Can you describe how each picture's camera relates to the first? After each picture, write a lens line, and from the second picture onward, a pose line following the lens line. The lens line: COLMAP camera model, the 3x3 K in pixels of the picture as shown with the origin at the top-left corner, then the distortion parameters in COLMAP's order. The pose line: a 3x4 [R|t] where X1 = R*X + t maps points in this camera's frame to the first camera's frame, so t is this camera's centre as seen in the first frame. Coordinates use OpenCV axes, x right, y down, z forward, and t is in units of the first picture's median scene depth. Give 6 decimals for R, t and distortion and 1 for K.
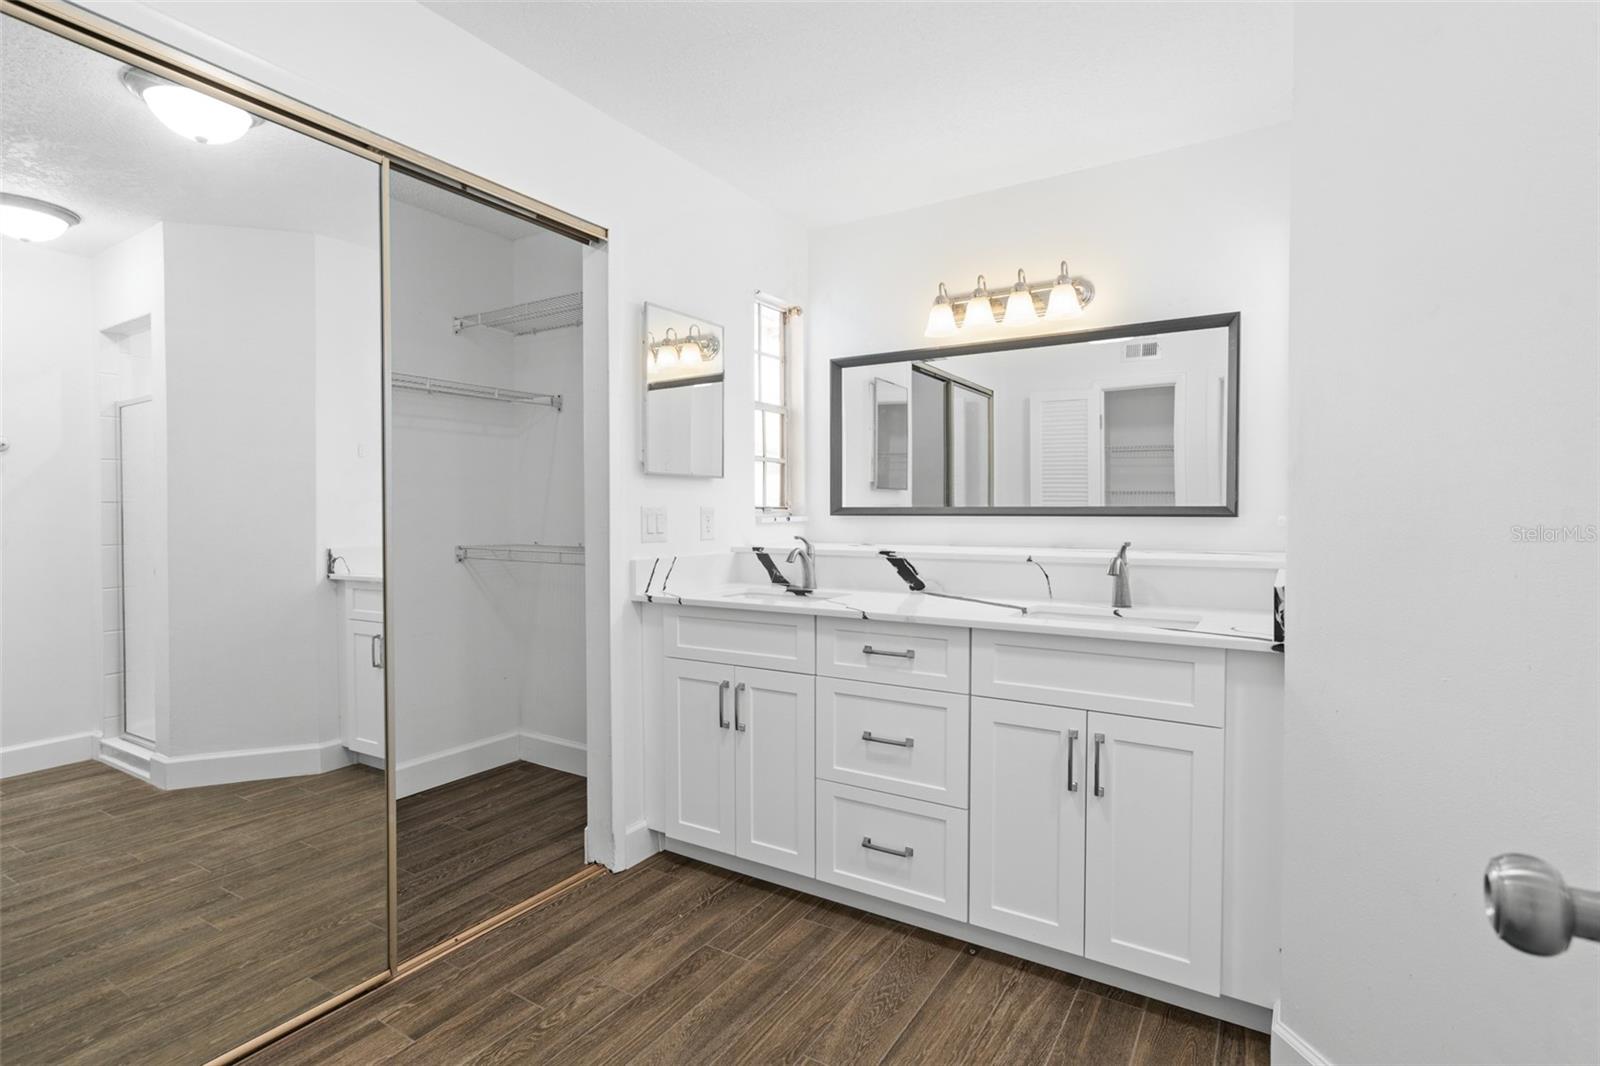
lens RADIAL K [[775.6, 0, 800.6], [0, 775.6, 531.7], [0, 0, 1]] dist [-0.004040, 0.004792]
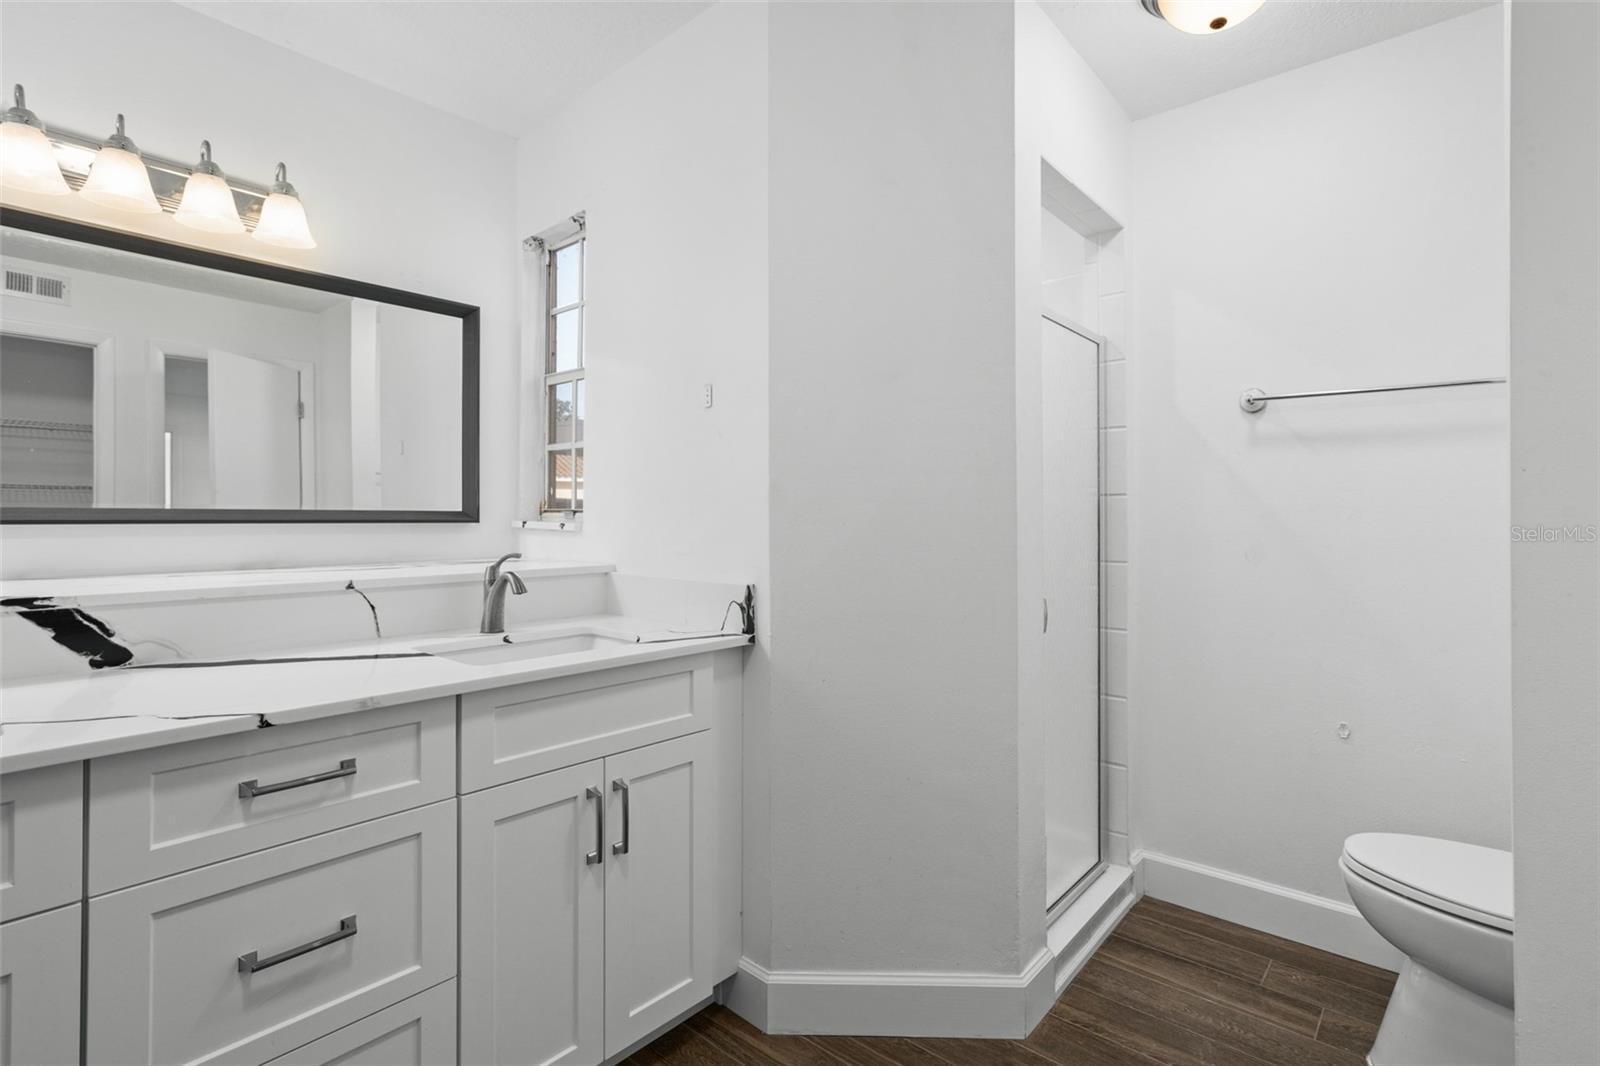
lens RADIAL K [[775.6, 0, 800.5], [0, 775.6, 519.0], [0, 0, 1]] dist [-0.004040, 0.004792]
pose [[0.153395, 0.000426, 0.988165, -0.315972], [0.021391, 0.999764, -0.003752, -0.012106], [-0.987933, 0.021714, 0.153350, 0.503545]]
